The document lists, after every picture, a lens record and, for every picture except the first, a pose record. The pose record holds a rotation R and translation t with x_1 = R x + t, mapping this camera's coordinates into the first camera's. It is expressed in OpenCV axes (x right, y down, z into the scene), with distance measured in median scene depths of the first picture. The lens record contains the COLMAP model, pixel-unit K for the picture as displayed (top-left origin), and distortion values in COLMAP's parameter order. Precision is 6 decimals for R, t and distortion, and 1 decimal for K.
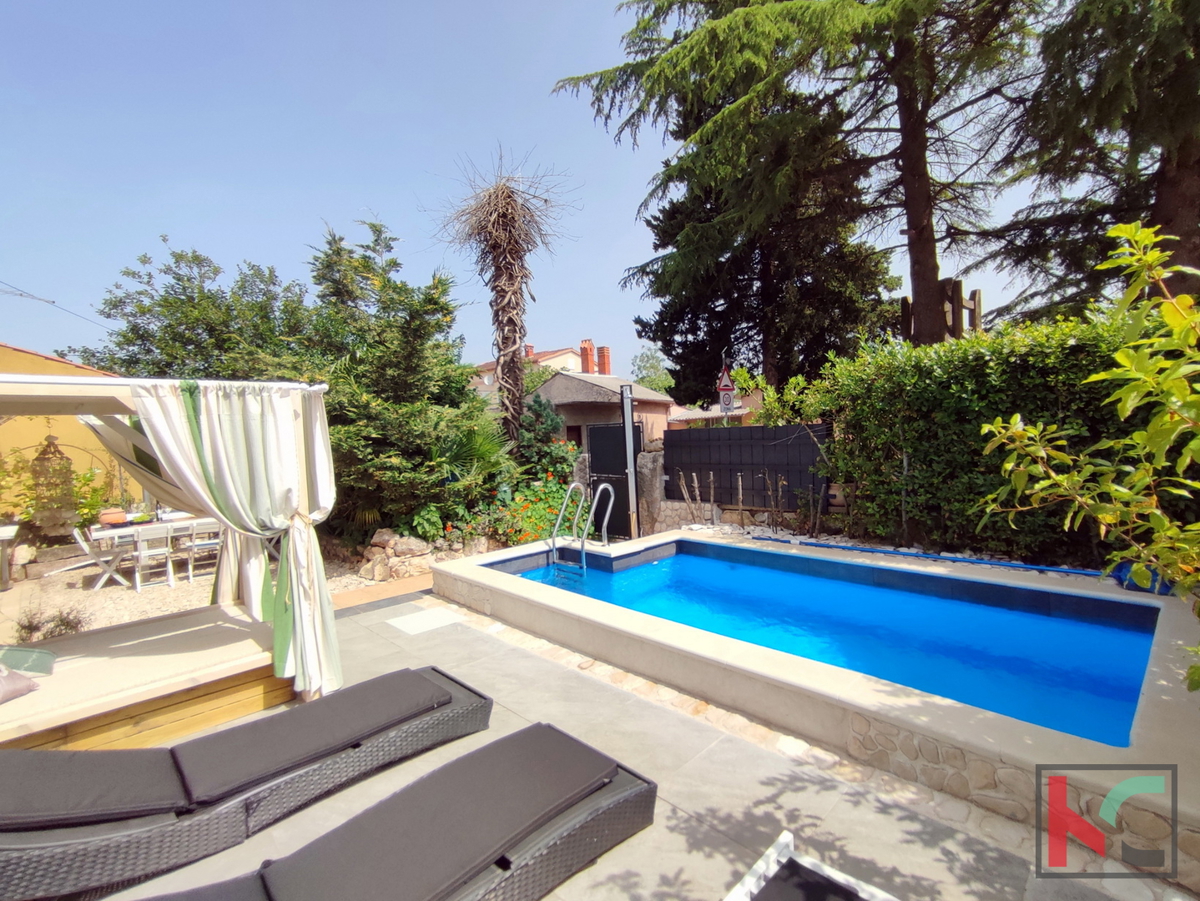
lens RADIAL K [[553.5, 0, 597.9], [0, 553.5, 457.6], [0, 0, 1]] dist [-0.025015, 0.015697]
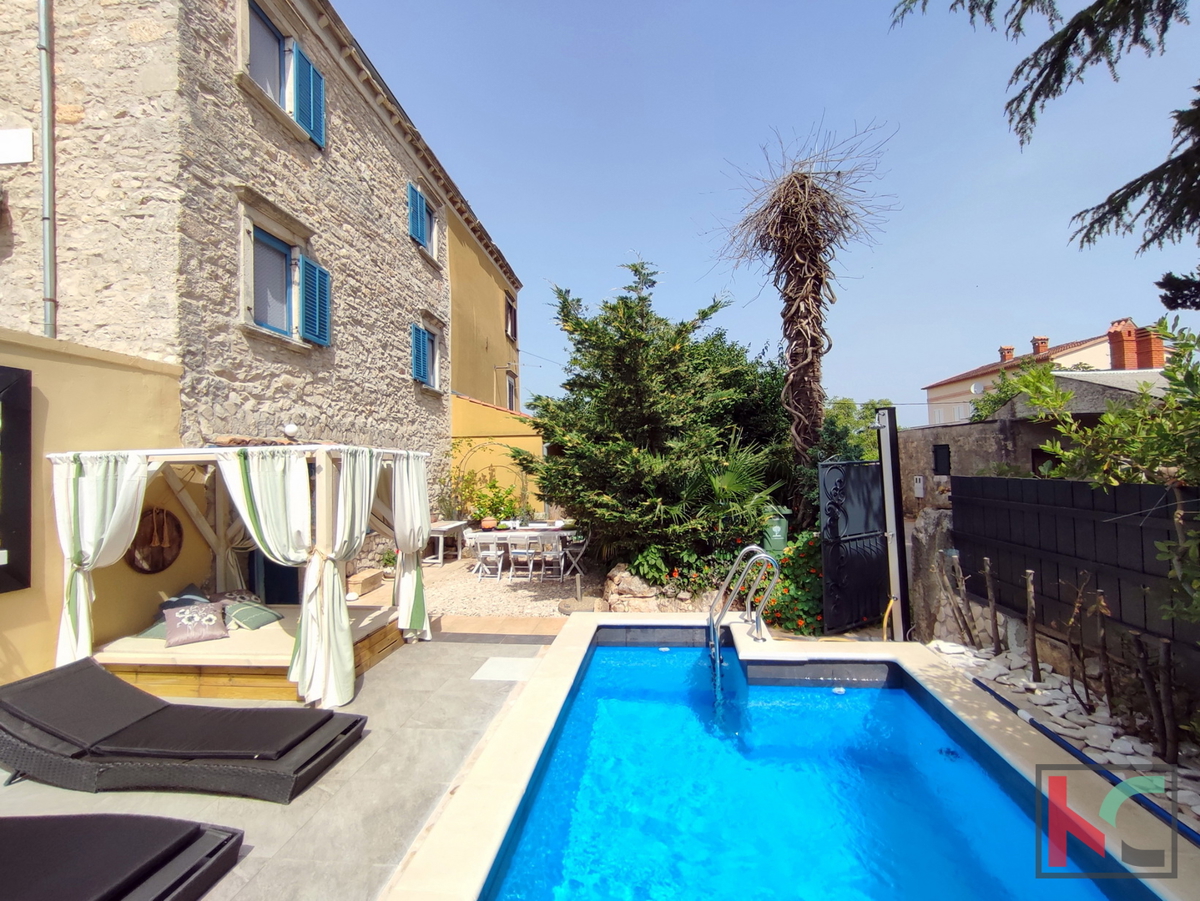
lens RADIAL K [[553.5, 0, 598.0], [0, 553.5, 454.0], [0, 0, 1]] dist [-0.025015, 0.015697]
pose [[0.634659, 0.010468, -0.772721, 0.357438], [-0.036642, 0.999191, -0.016559, -0.051556], [0.771923, 0.038823, 0.634529, 0.310102]]
